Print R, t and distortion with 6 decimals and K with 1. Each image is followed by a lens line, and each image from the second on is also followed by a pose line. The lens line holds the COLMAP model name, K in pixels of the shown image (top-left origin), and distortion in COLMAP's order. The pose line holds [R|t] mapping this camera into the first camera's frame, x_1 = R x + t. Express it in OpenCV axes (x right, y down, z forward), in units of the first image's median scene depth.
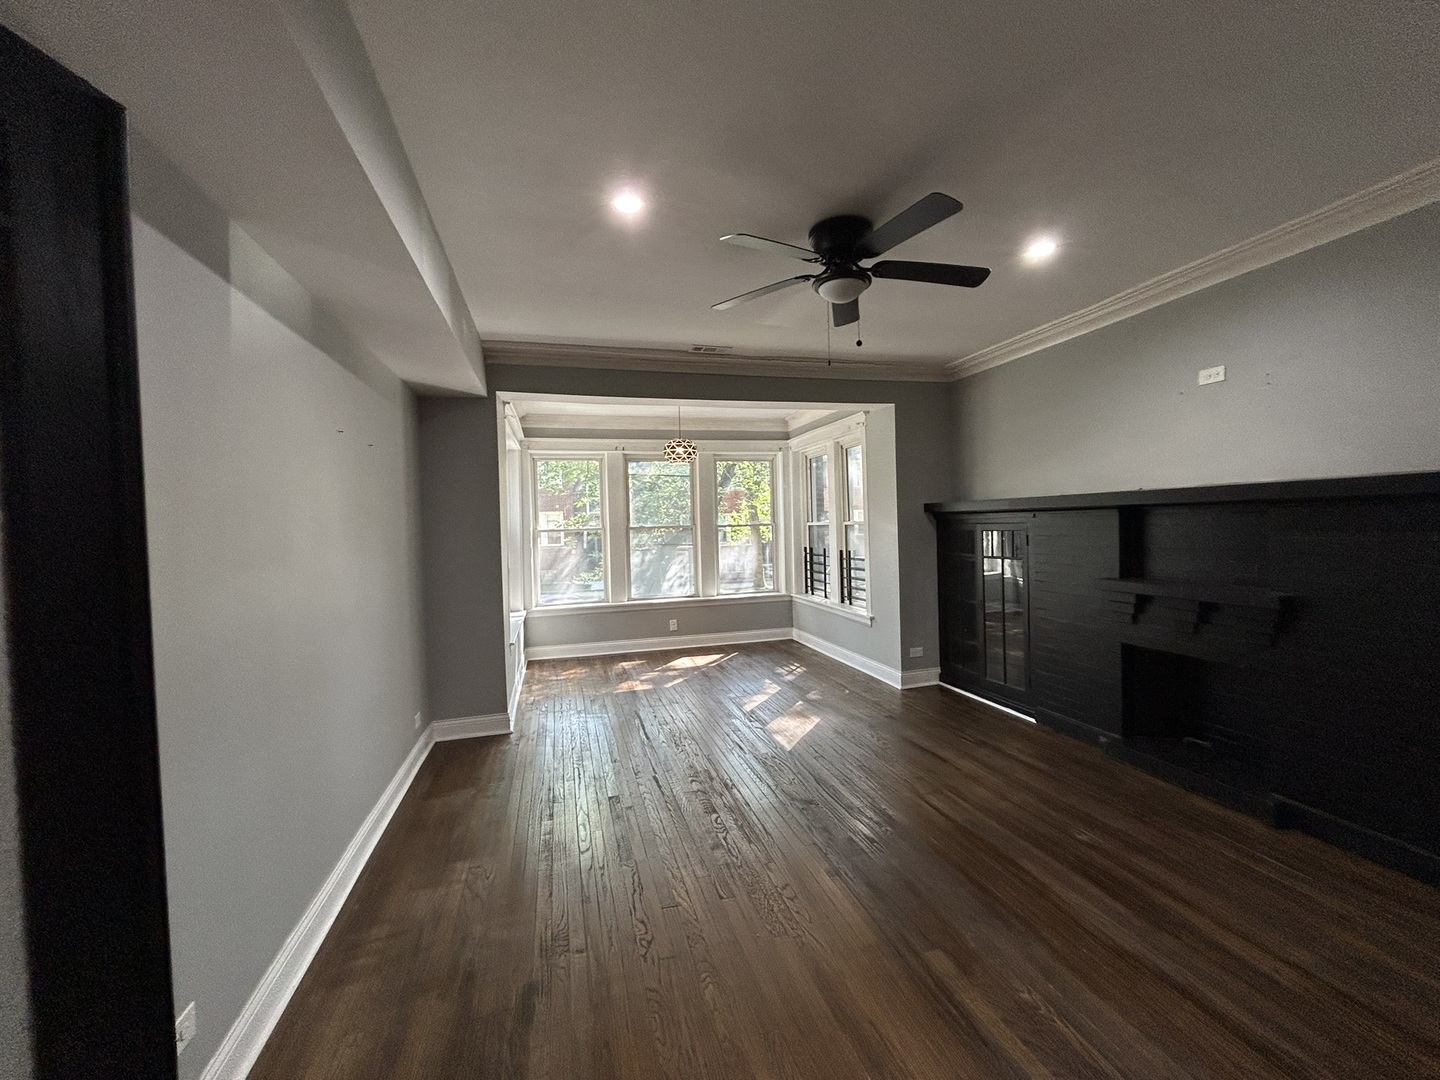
lens RADIAL K [[576.8, 0, 721.0], [0, 576.8, 543.1], [0, 0, 1]] dist [-0.000350, -0.000038]
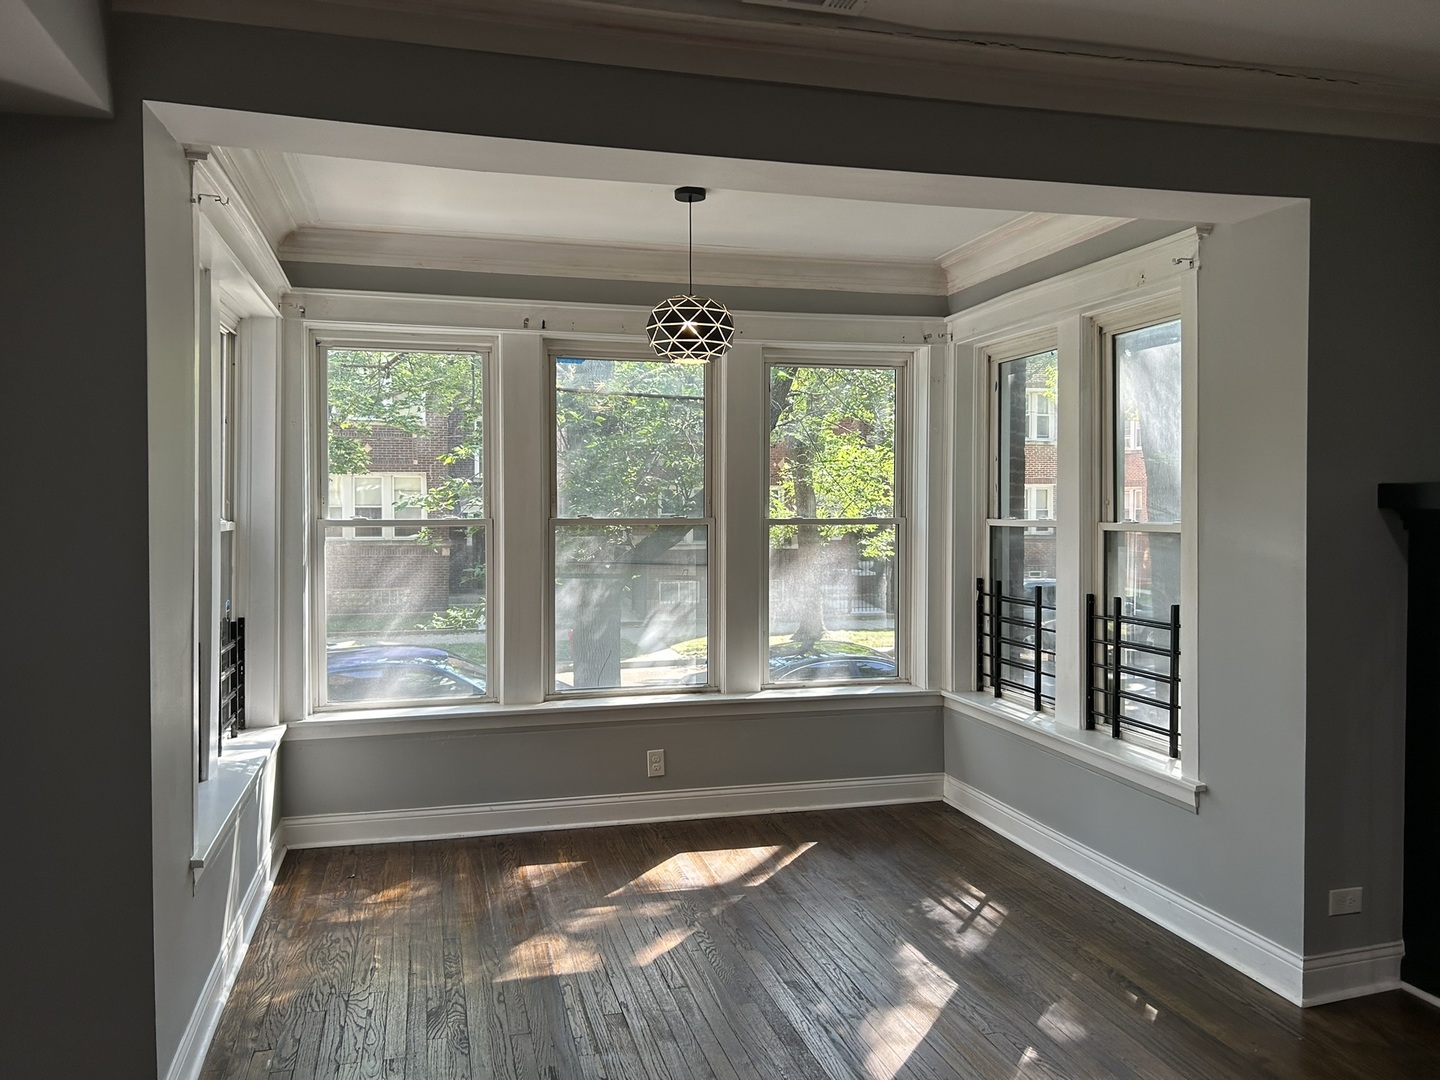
lens RADIAL K [[1087.1, 0, 718.3], [0, 1087.1, 536.6], [0, 0, 1]] dist [0.026627, -0.002392]
pose [[0.999567, 0.027063, -0.011571, -0.035760], [-0.027086, 0.999631, -0.001805, -0.018343], [0.011518, 0.002118, 0.999931, 0.248168]]
